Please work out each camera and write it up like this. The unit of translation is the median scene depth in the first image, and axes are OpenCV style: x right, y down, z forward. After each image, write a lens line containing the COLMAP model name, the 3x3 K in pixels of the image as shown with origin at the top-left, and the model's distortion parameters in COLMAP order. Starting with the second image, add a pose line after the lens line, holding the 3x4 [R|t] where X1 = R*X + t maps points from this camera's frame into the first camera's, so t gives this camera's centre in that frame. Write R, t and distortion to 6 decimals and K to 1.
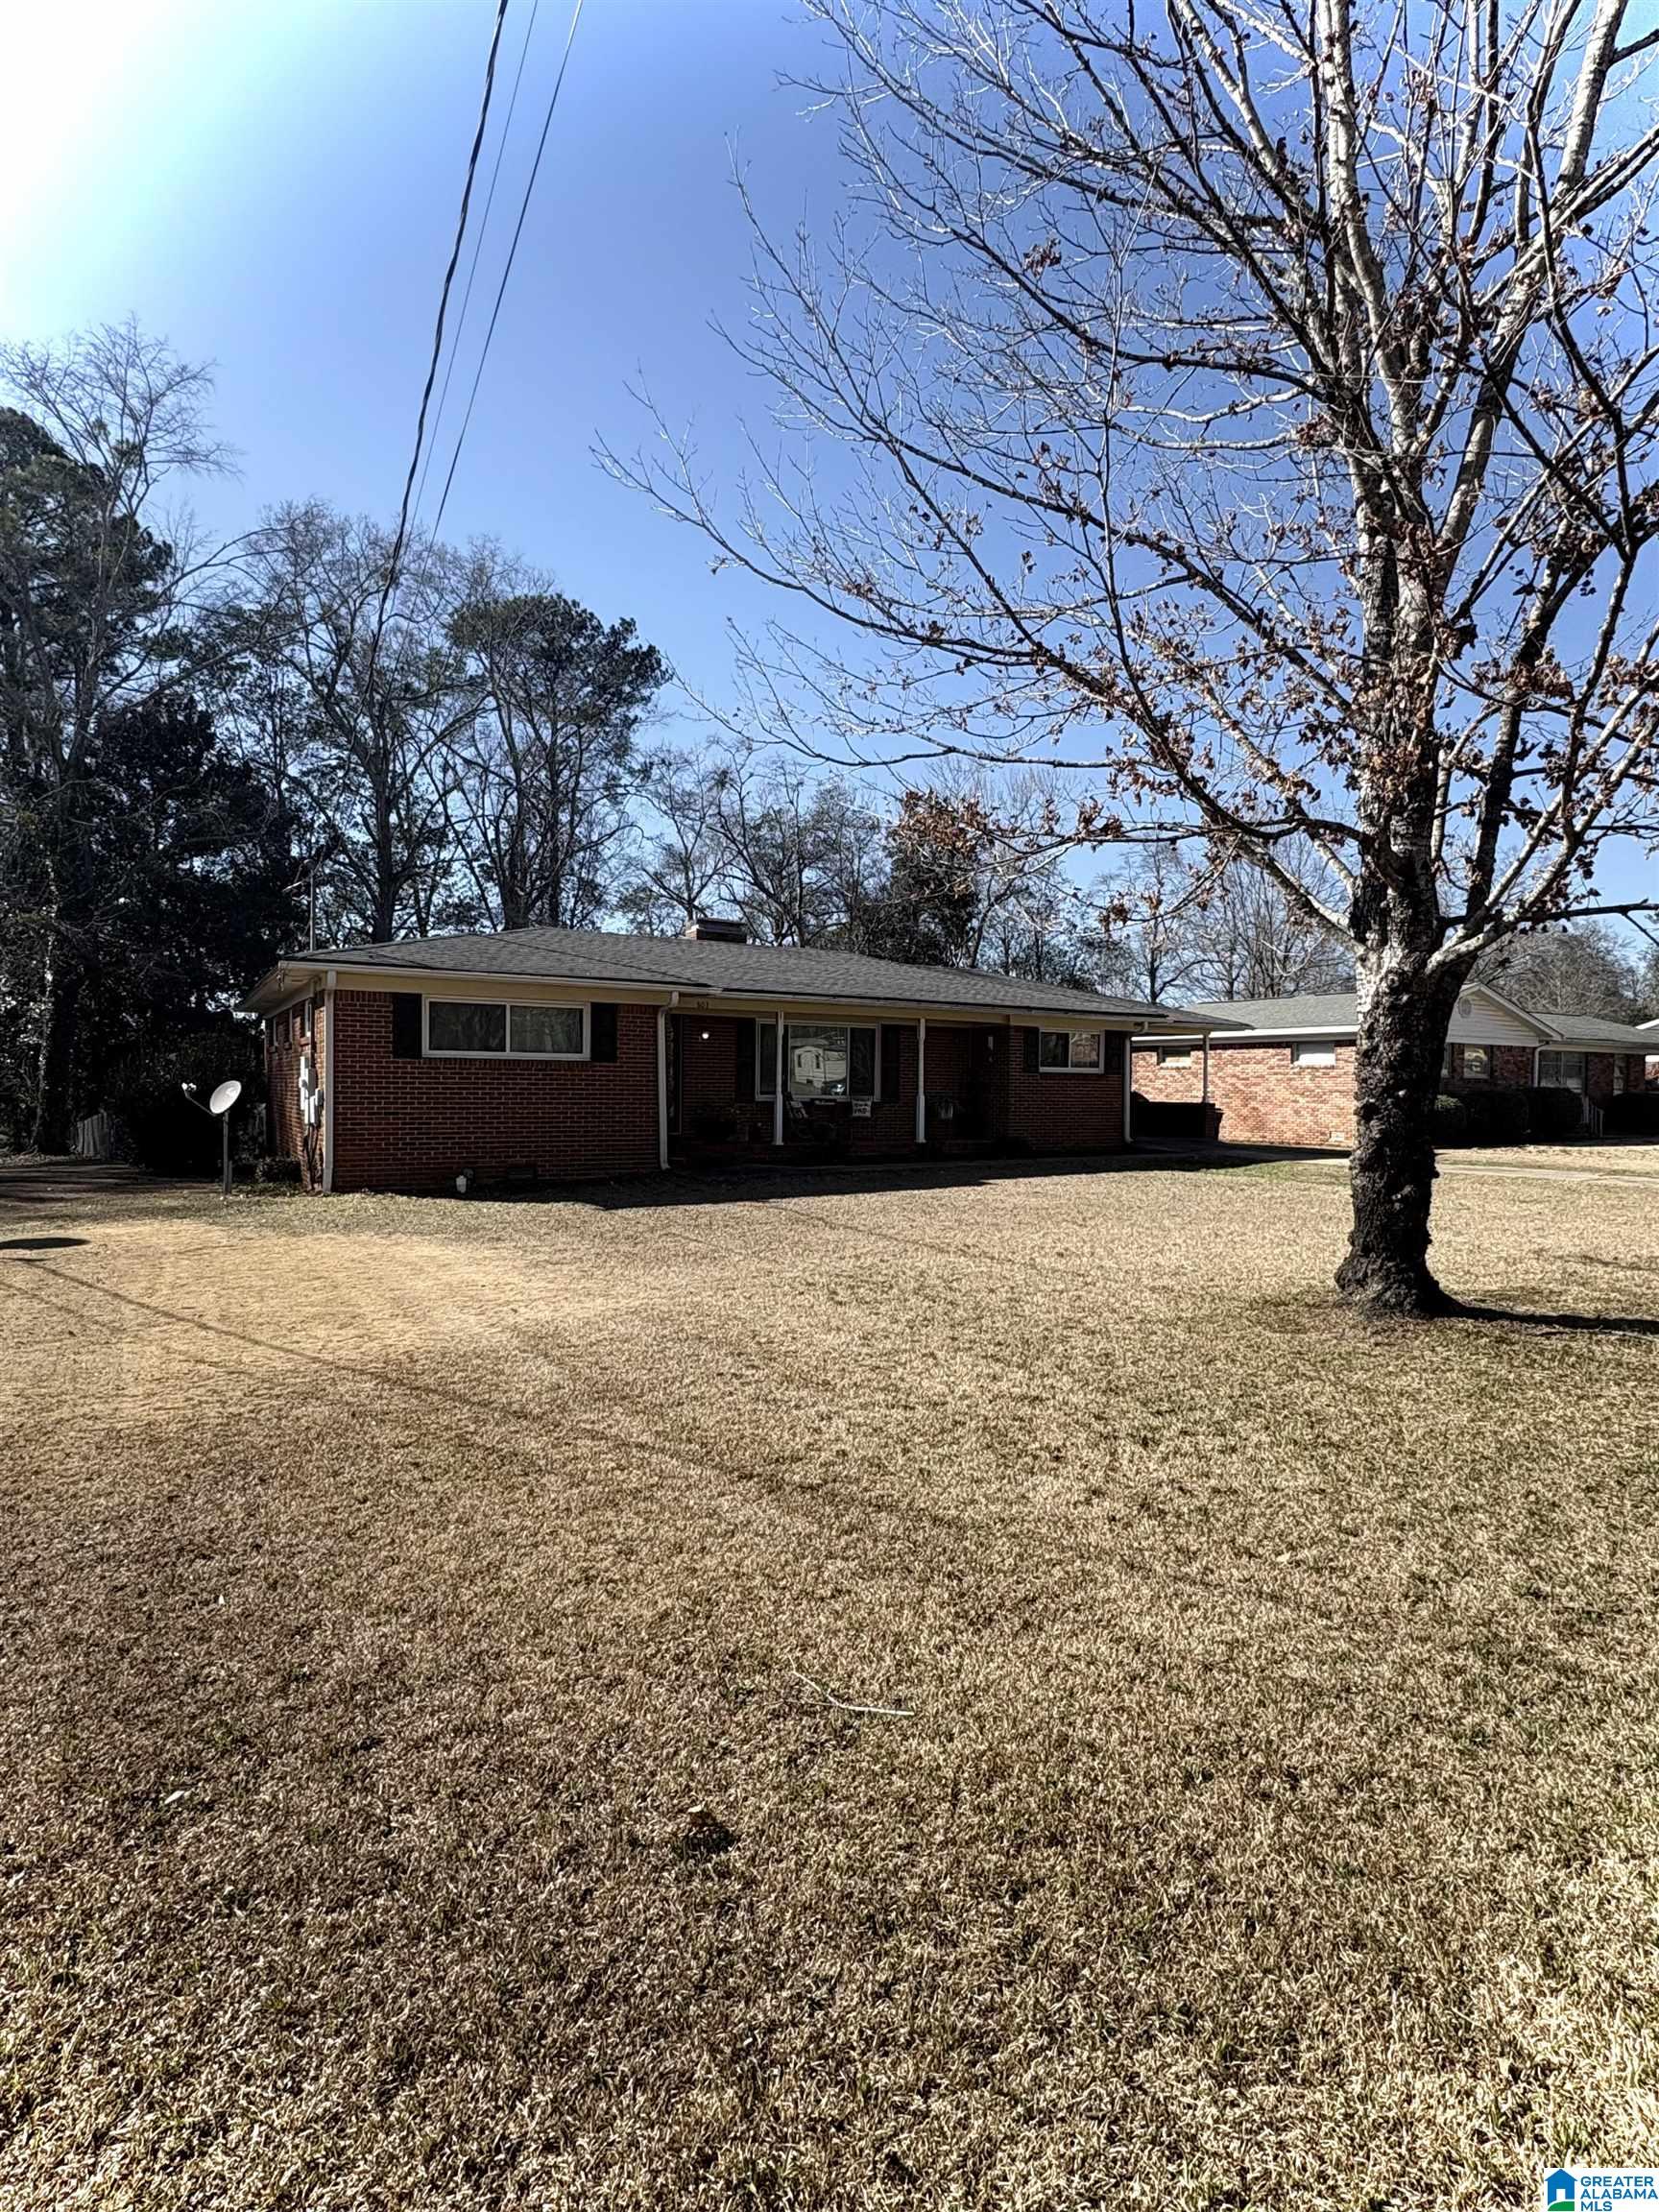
lens RADIAL K [[1167.1, 0, 828.2], [0, 1167.1, 1104.7], [0, 0, 1]] dist [0.002203, 0.000081]
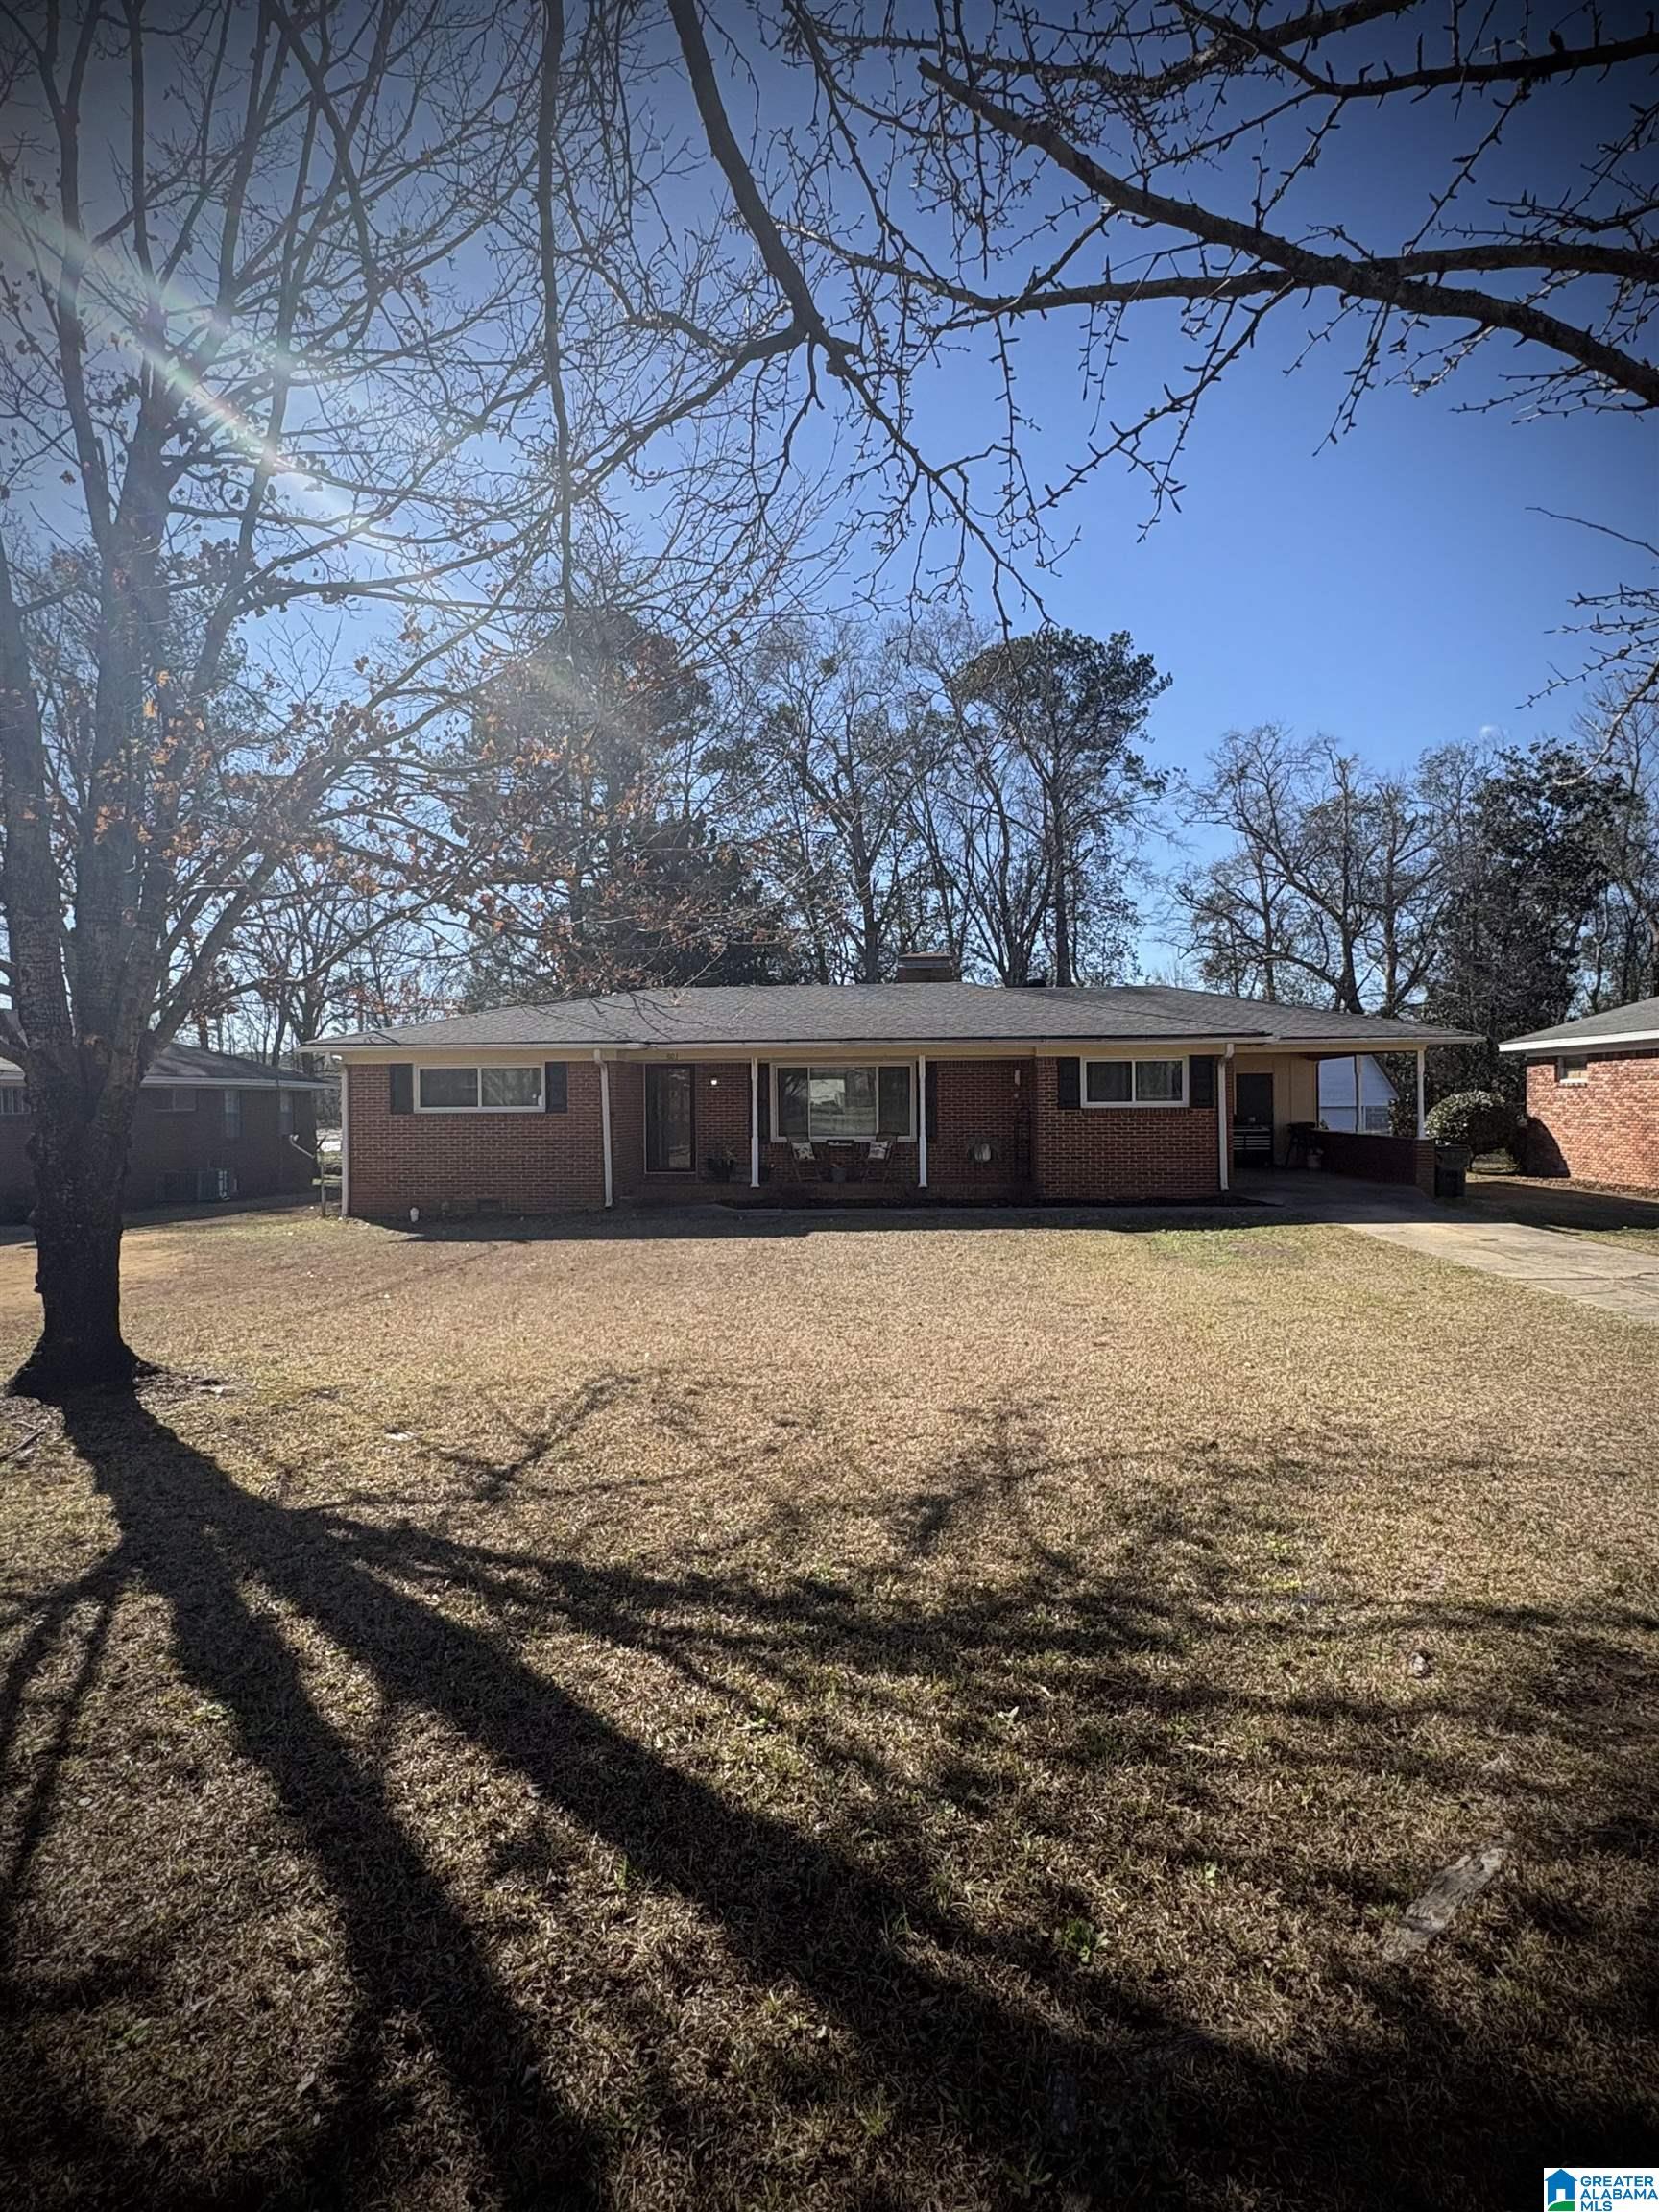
lens RADIAL K [[1167.1, 0, 828.1], [0, 1167.1, 1110.9], [0, 0, 1]] dist [0.002203, 0.000081]
pose [[0.799931, -0.014068, -0.599927, 0.362972], [0.009637, 0.999897, -0.010599, -0.011939], [0.600014, 0.002697, 0.799985, 0.120423]]
